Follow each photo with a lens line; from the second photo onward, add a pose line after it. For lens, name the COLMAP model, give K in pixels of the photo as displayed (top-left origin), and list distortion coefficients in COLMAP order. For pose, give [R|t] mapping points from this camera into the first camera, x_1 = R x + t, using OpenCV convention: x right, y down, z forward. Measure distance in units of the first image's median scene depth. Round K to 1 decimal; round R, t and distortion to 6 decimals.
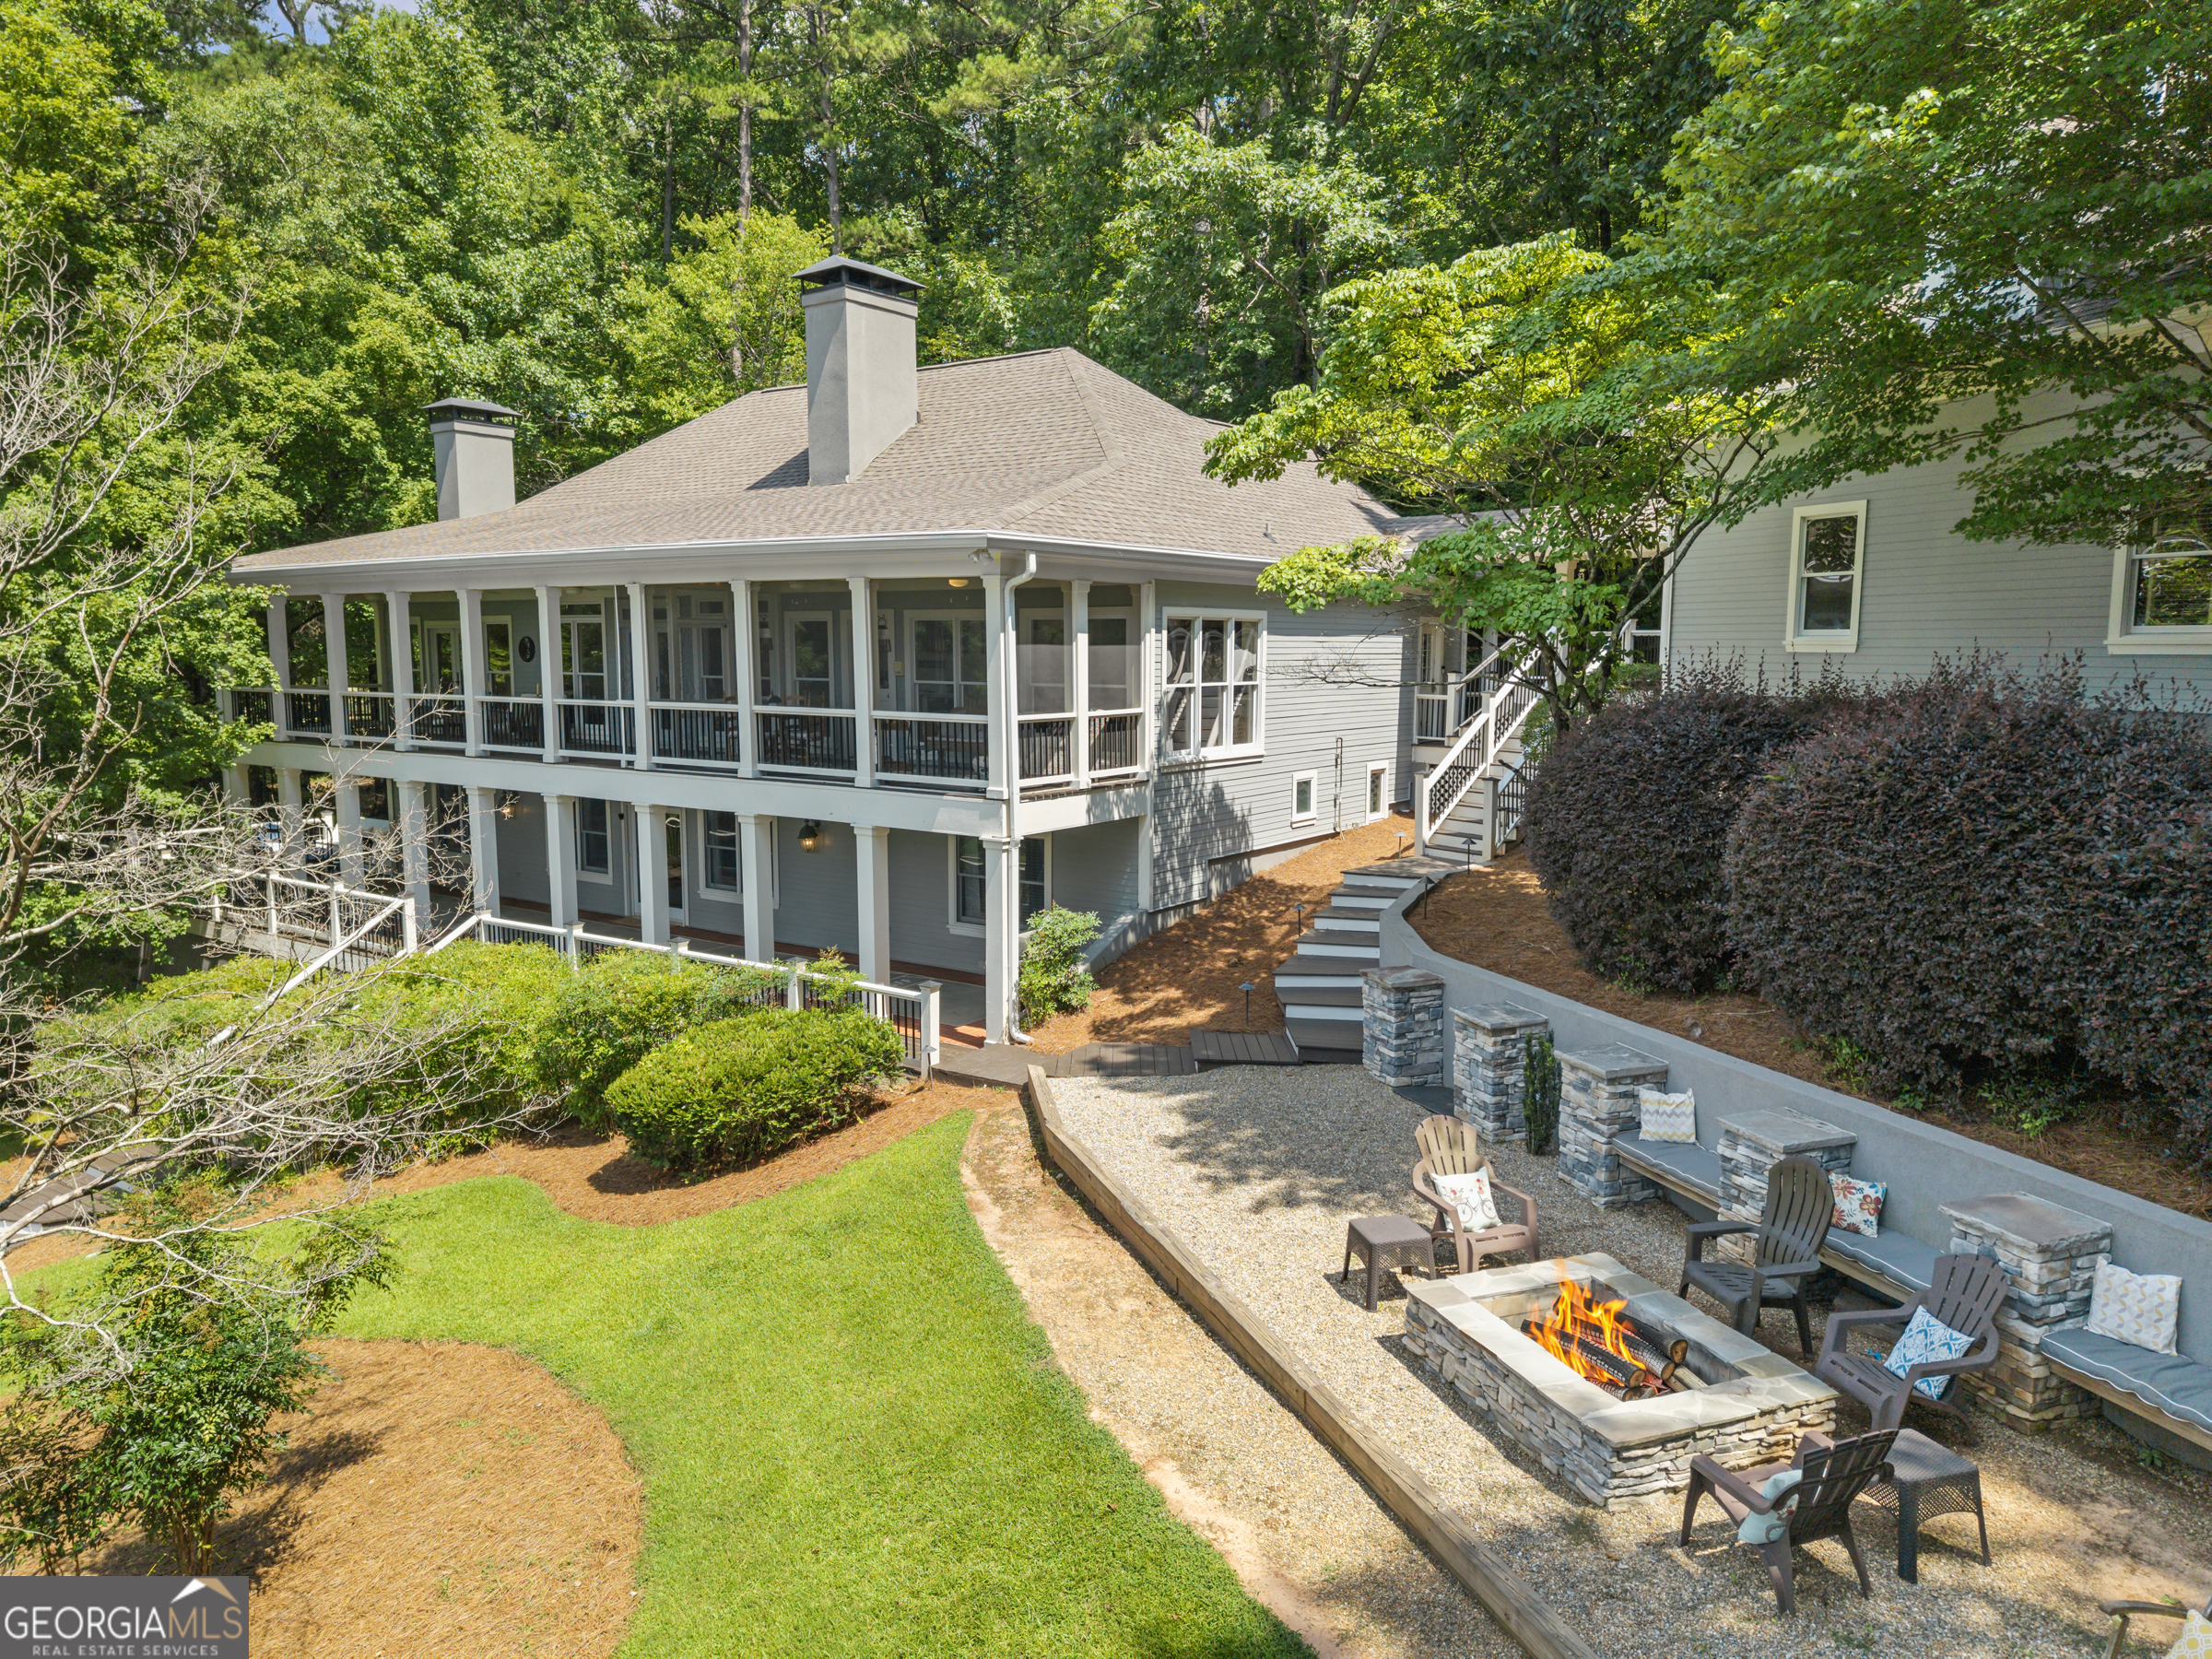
lens RADIAL K [[1486.7, 0, 1110.2], [0, 1486.7, 833.9], [0, 0, 1]] dist [0.055476, -0.058683]
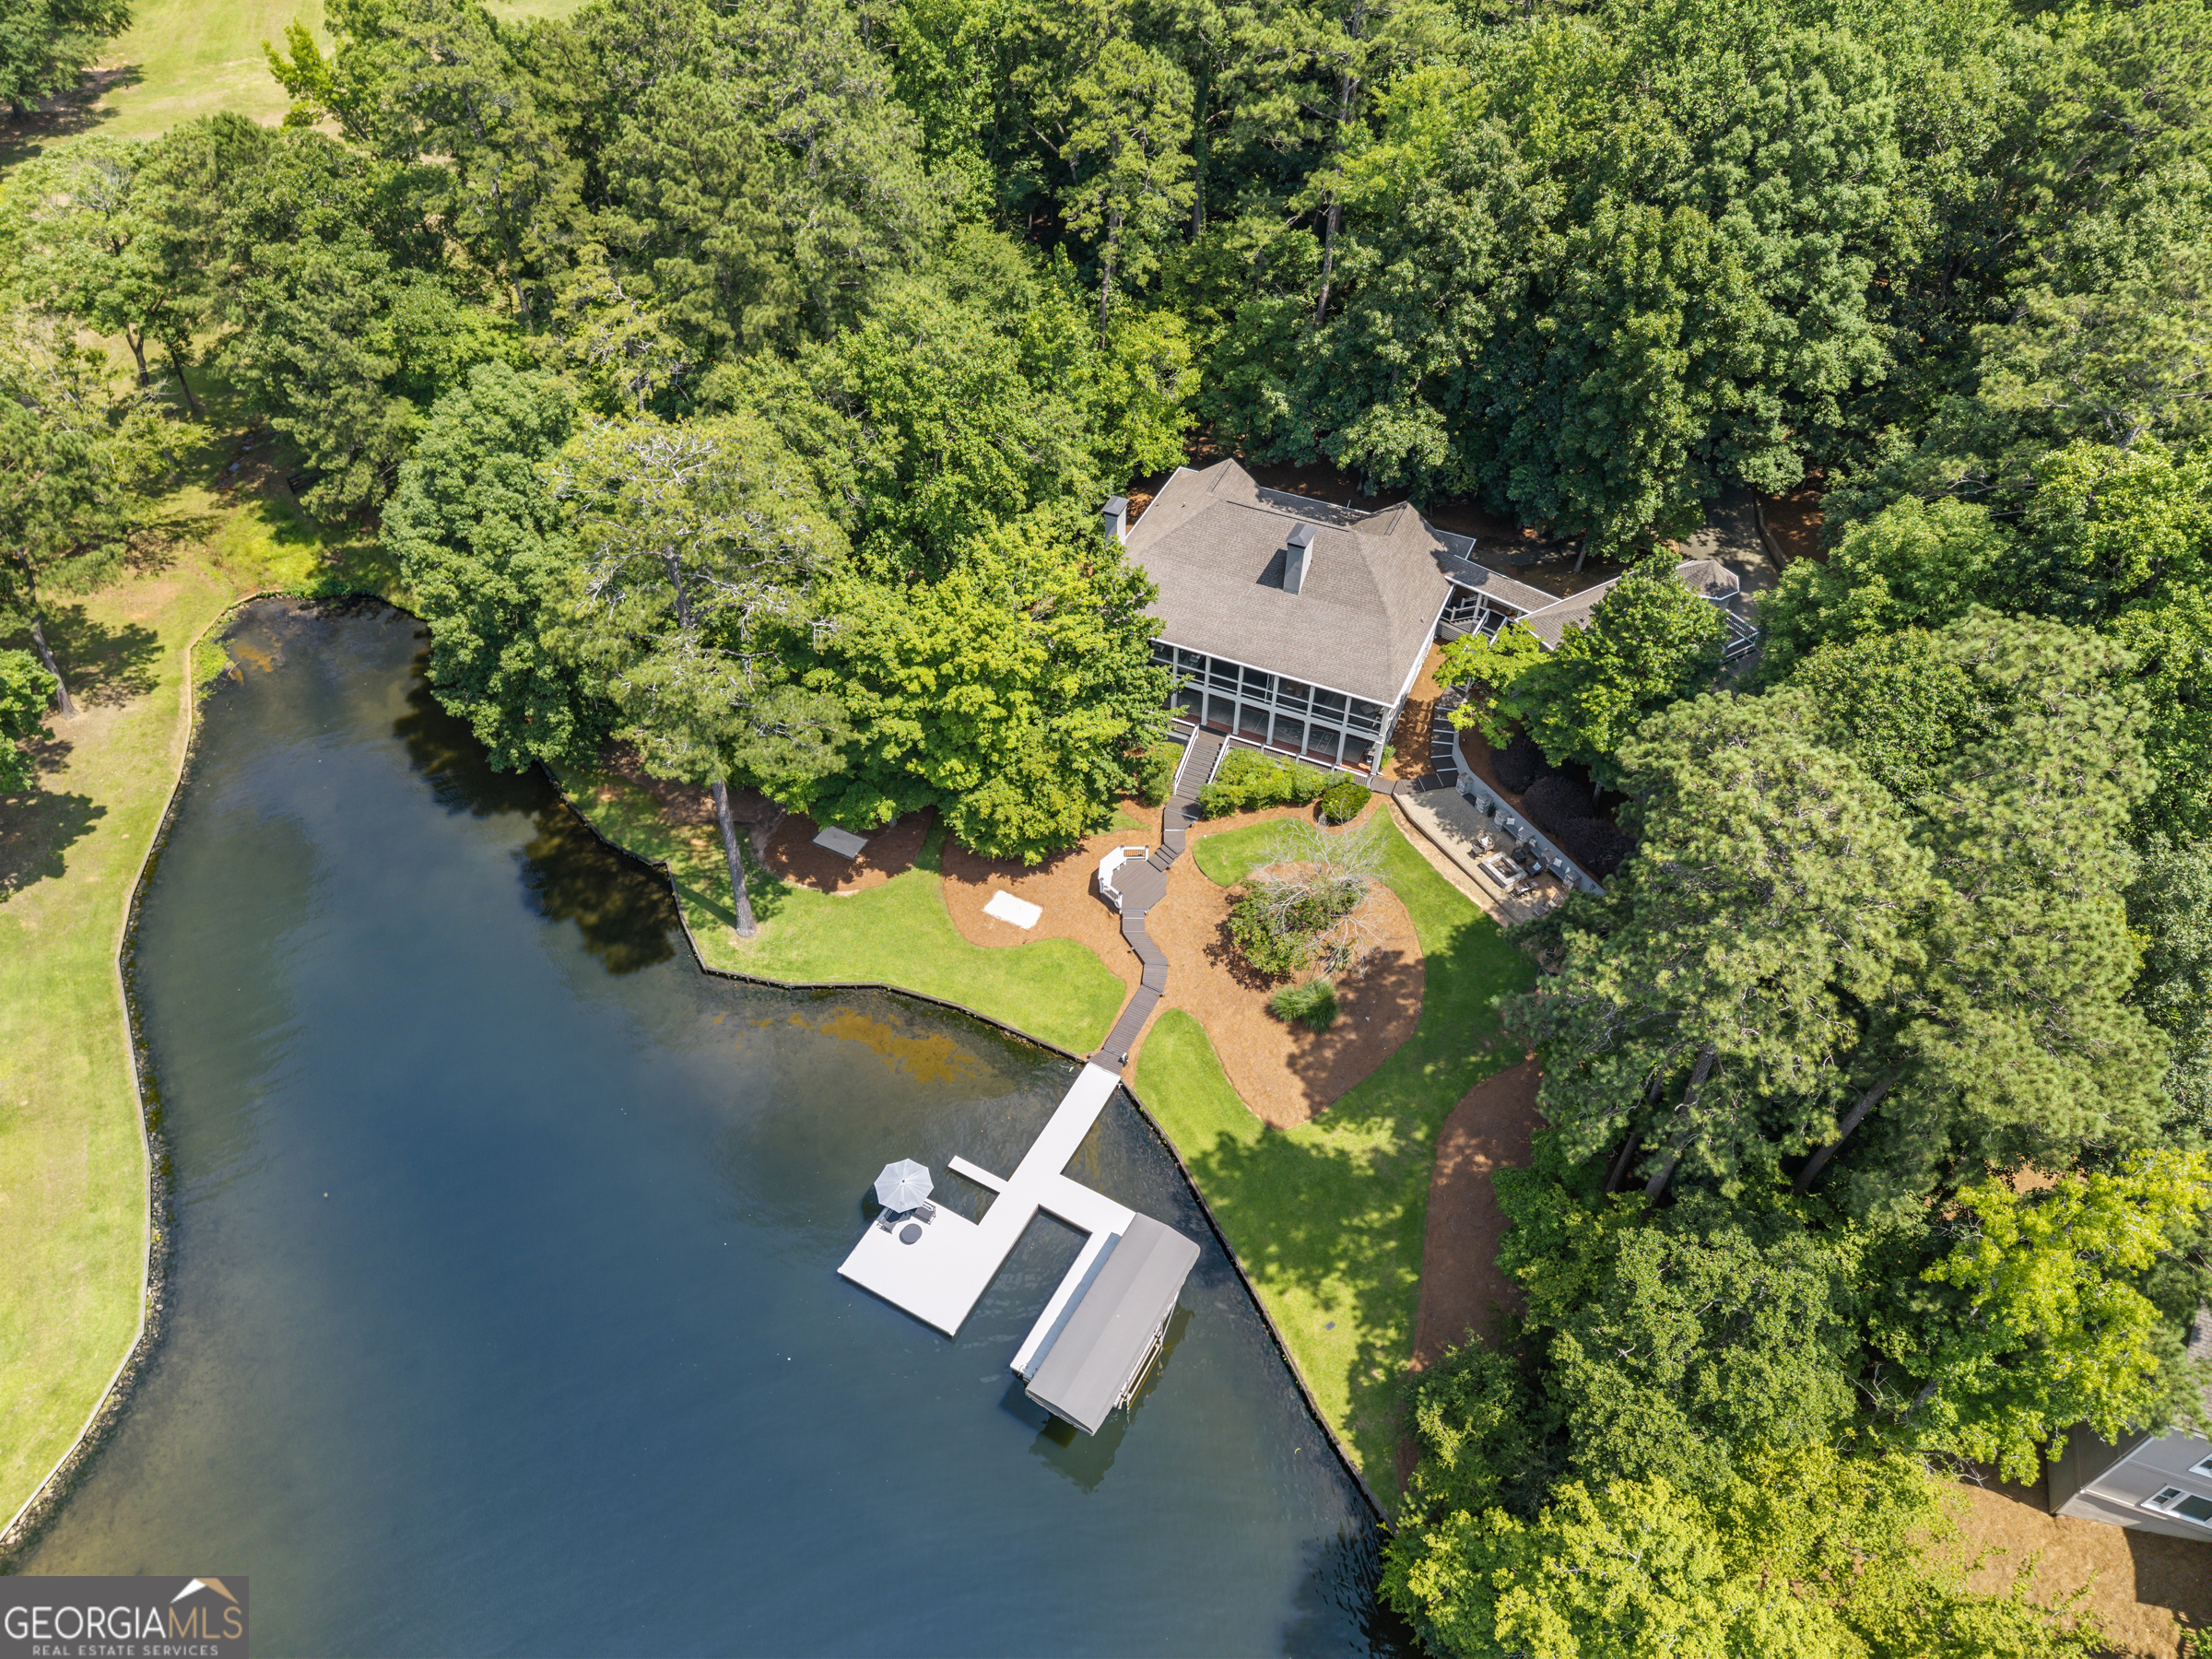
lens RADIAL K [[1486.7, 0, 1110.2], [0, 1486.7, 833.9], [0, 0, 1]] dist [0.055476, -0.058683]
pose [[0.984994, -0.122690, 0.121387, -1.376174], [0.021181, 0.783938, 0.620478, -2.441922], [-0.171286, -0.608596, 0.774772, -2.439990]]
